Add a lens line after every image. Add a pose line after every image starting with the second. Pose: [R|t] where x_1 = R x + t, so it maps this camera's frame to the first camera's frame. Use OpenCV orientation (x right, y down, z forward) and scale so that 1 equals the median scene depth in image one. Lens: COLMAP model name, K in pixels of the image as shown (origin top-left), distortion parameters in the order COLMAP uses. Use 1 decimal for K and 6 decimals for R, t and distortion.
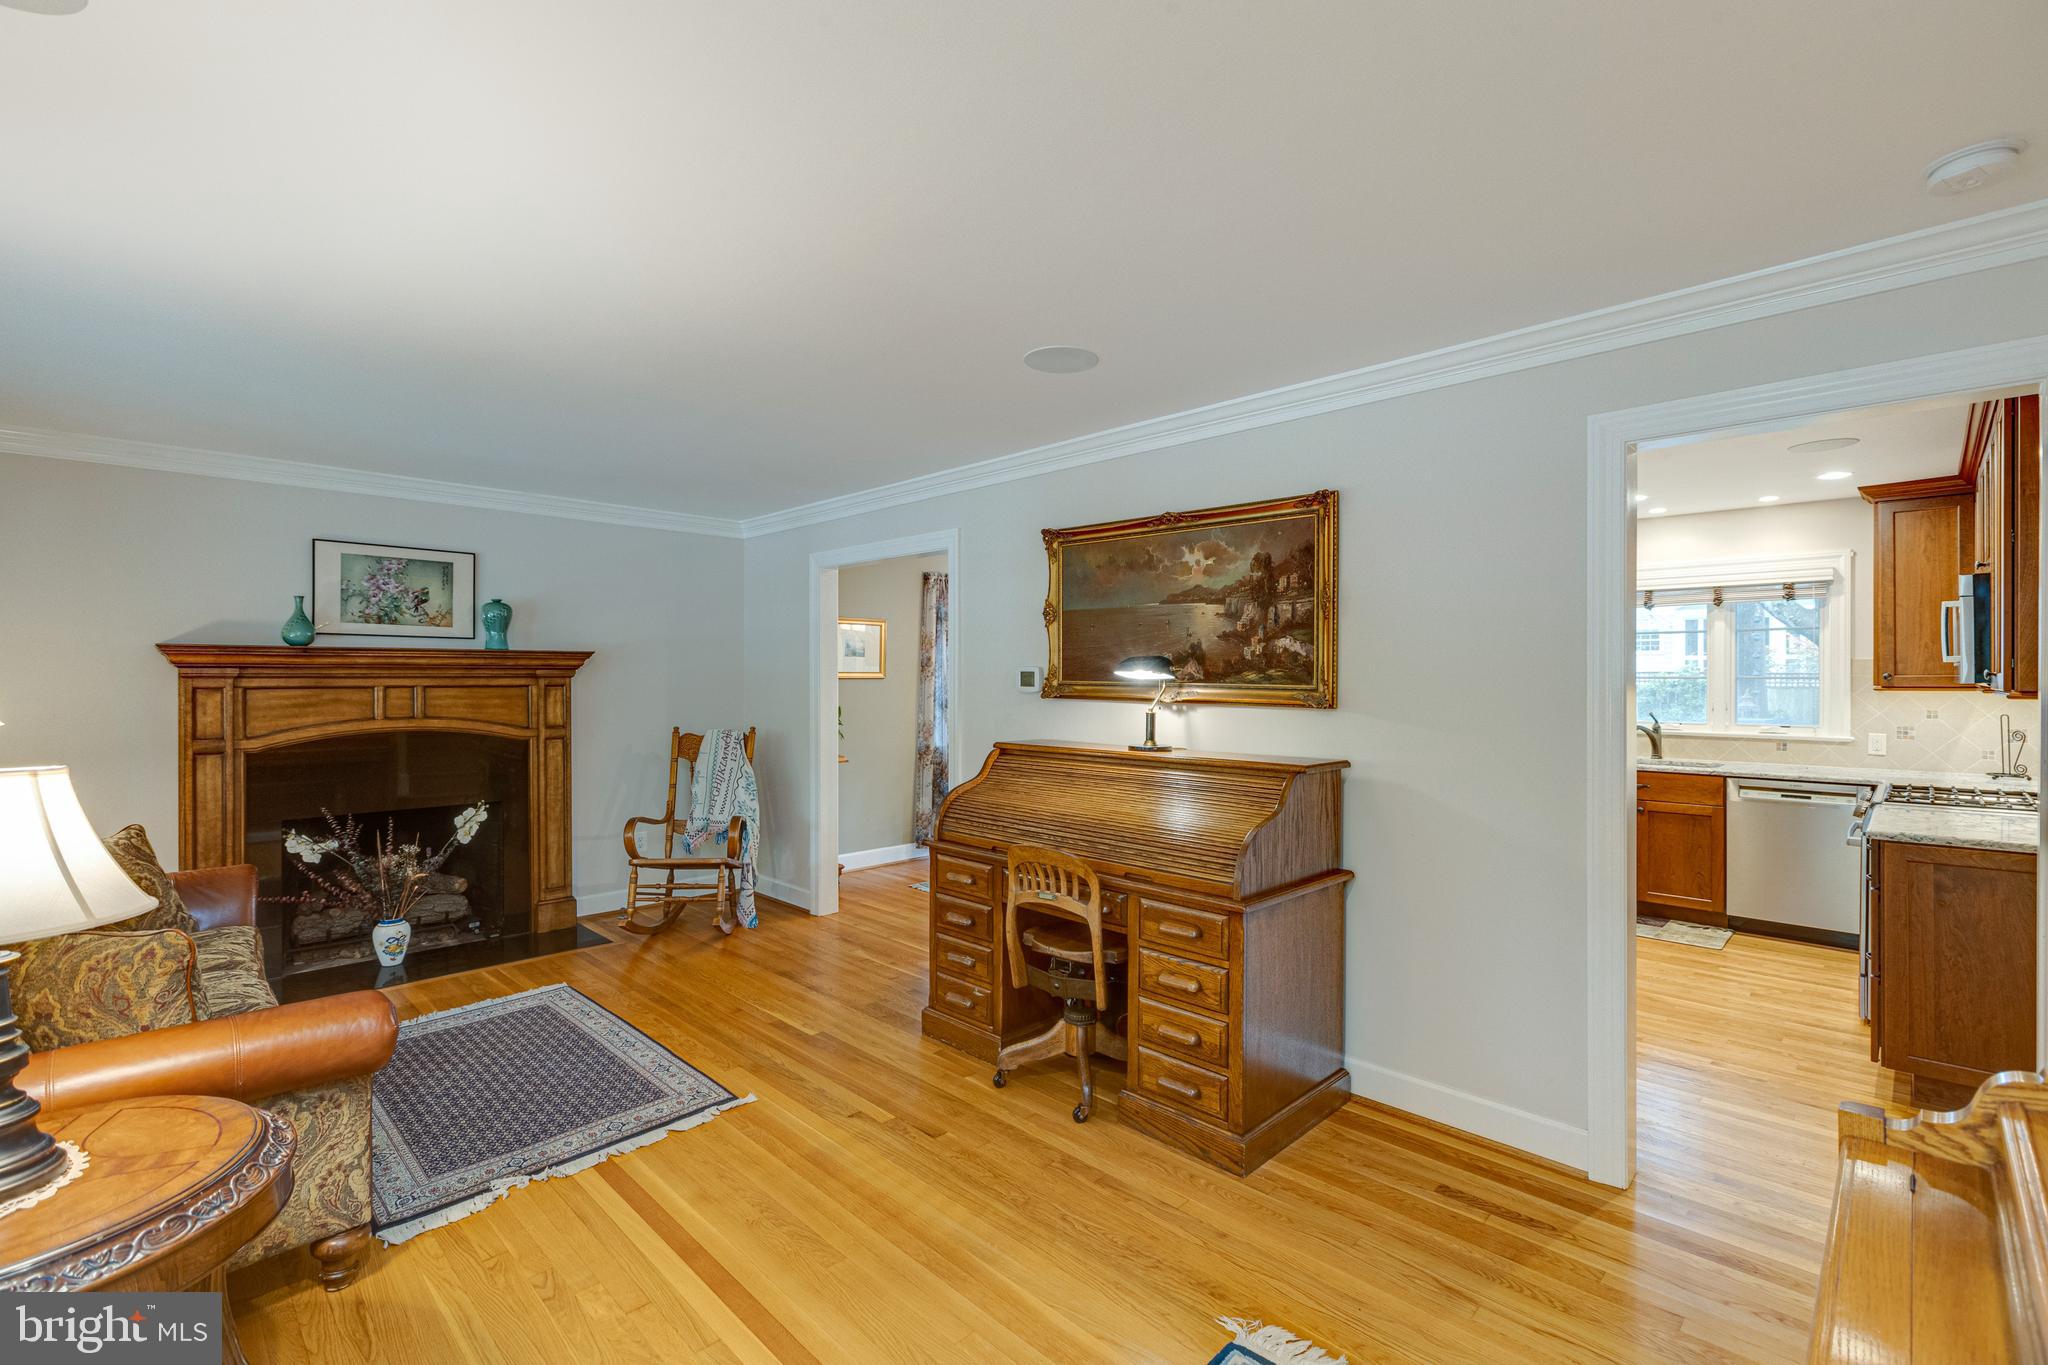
lens RADIAL K [[907.0, 0, 1028.4], [0, 907.0, 680.0], [0, 0, 1]] dist [0.000968, -0.000375]
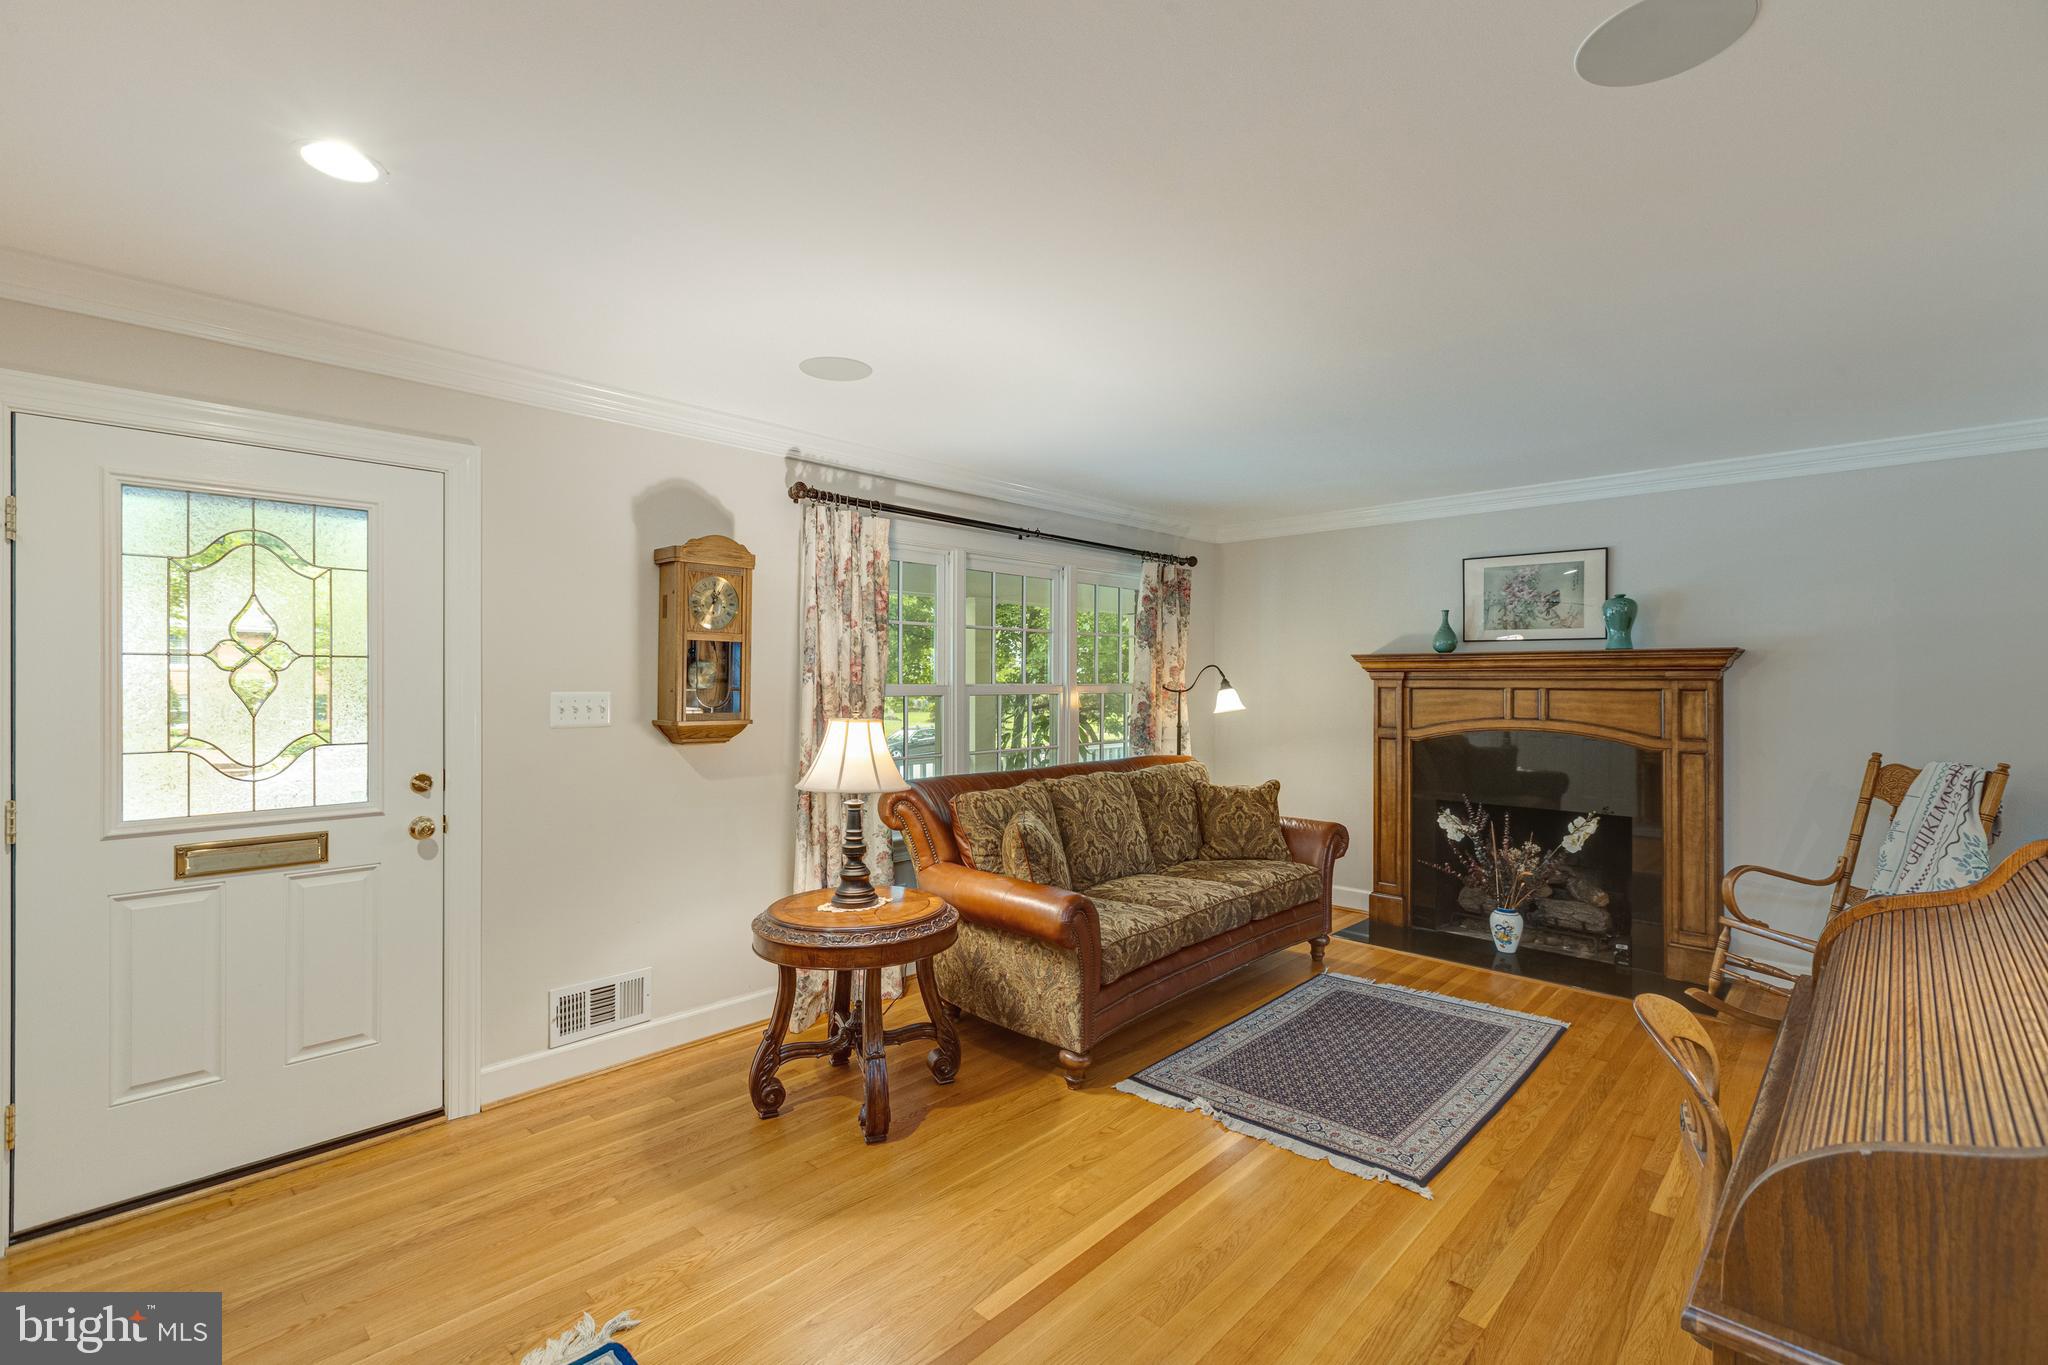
lens RADIAL K [[905.0, 0, 1028.9], [0, 905.0, 681.0], [0, 0, 1]] dist [0.007935, -0.004227]
pose [[0.021269, 0.002297, -0.999771, 0.359577], [-0.005057, 0.999985, 0.002190, -0.000914], [0.999761, 0.005009, 0.021280, 0.442199]]
